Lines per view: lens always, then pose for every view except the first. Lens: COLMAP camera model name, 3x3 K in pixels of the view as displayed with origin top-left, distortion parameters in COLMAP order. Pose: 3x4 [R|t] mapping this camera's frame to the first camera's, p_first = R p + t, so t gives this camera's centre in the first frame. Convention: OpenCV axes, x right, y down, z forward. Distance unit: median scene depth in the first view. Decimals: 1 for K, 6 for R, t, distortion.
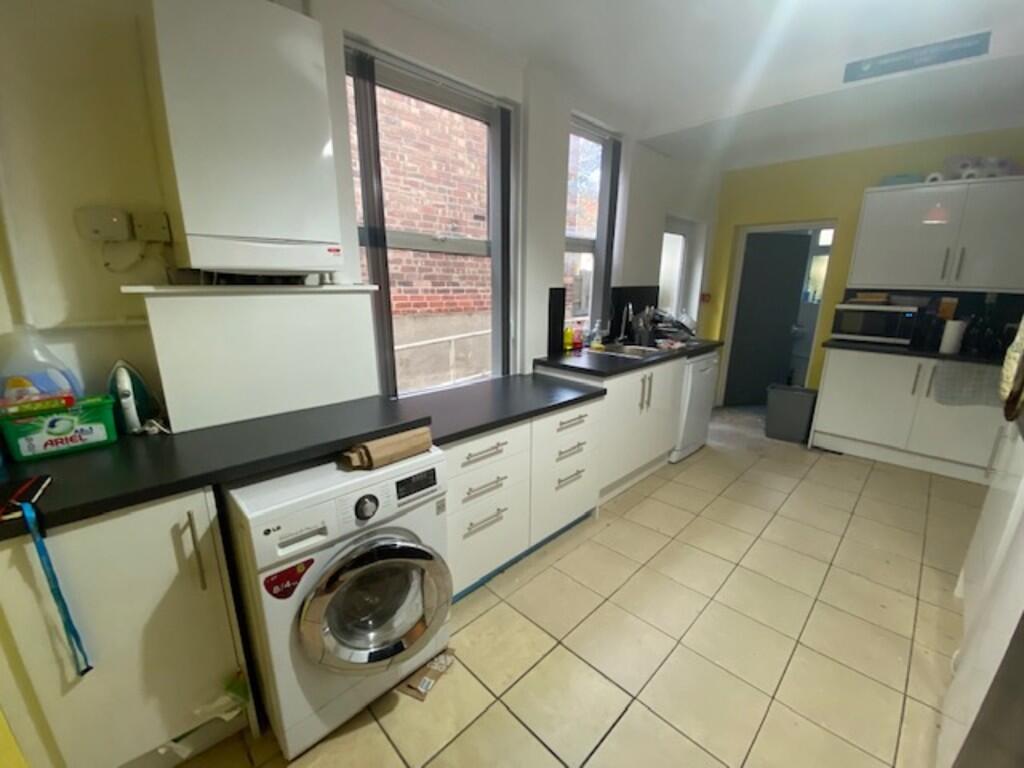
lens RADIAL K [[411.7, 0, 512.0], [0, 411.7, 384.0], [0, 0, 1]] dist [-0.000635, -0.015851]
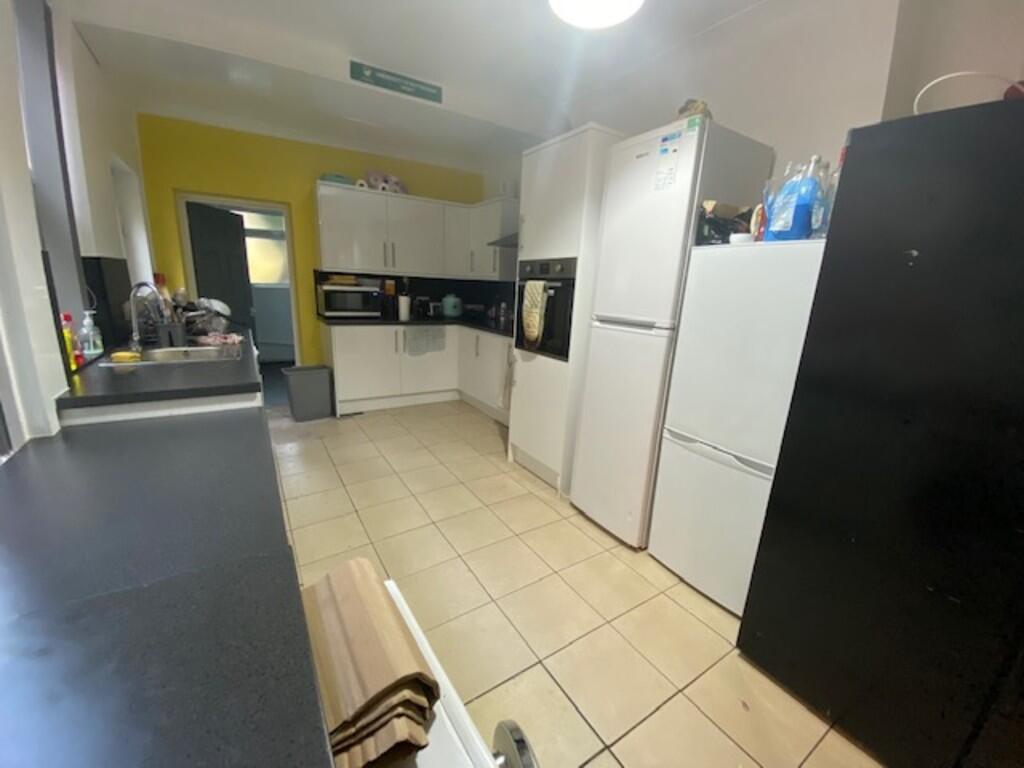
lens RADIAL K [[411.3, 0, 512.0], [0, 411.3, 384.0], [0, 0, 1]] dist [0.001473, 0.000042]
pose [[0.197540, -0.226545, 0.953759, -0.244255], [0.195727, 0.962455, 0.188072, -0.053794], [-0.960557, 0.149525, 0.234464, 0.315360]]
